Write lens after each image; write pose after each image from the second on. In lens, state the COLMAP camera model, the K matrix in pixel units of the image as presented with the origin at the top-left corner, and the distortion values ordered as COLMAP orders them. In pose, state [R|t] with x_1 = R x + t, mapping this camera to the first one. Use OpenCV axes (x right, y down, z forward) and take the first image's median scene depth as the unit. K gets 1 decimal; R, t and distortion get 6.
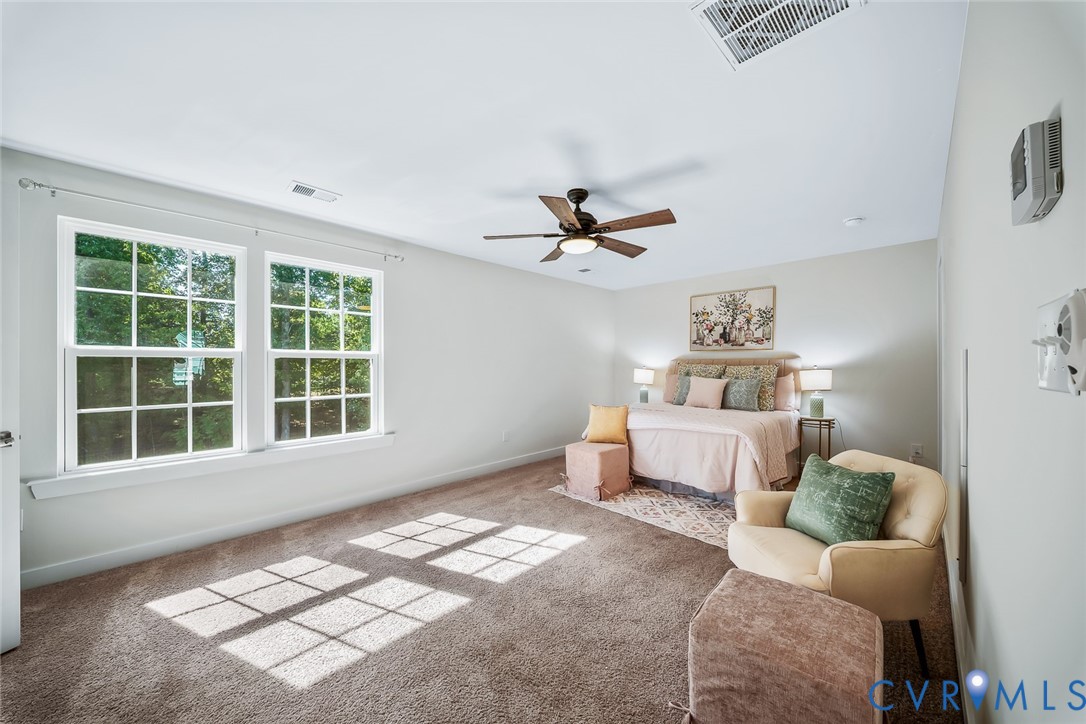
lens RADIAL K [[381.1, 0, 539.0], [0, 381.1, 361.0], [0, 0, 1]] dist [-0.007340, -0.000893]
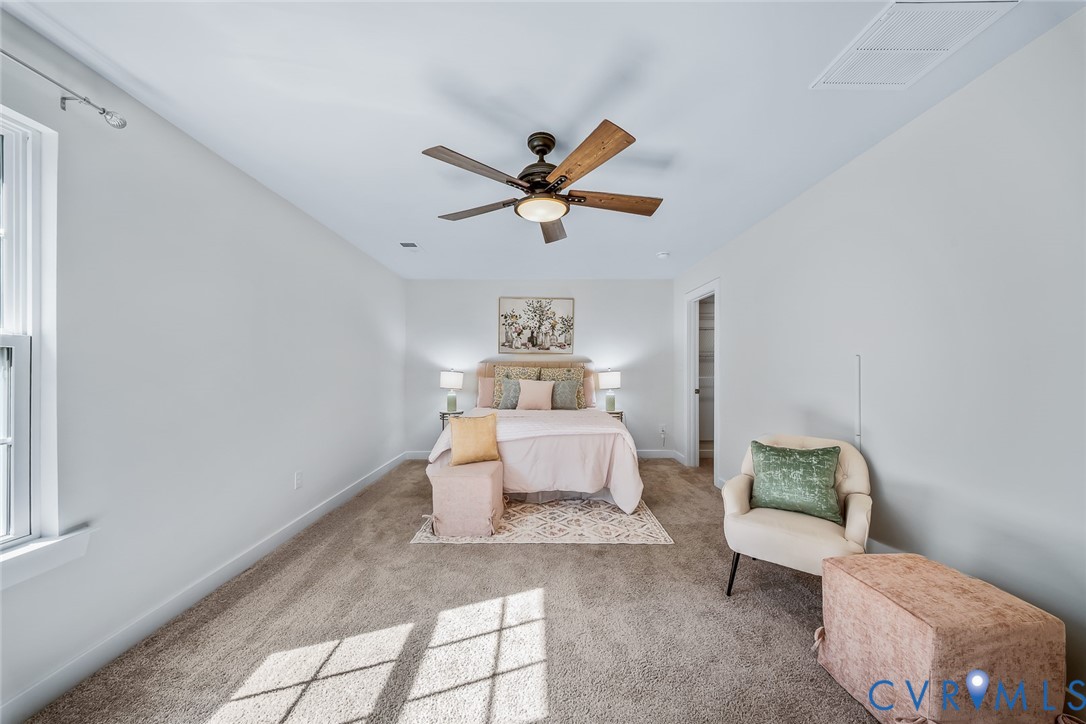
lens RADIAL K [[381.1, 0, 544.1], [0, 381.1, 366.3], [0, 0, 1]] dist [-0.007340, -0.000893]
pose [[0.695907, 0.005145, 0.718114, -0.293140], [-0.008659, 0.999962, 0.001227, 0.006361], [-0.718080, -0.007072, 0.695925, 0.309822]]
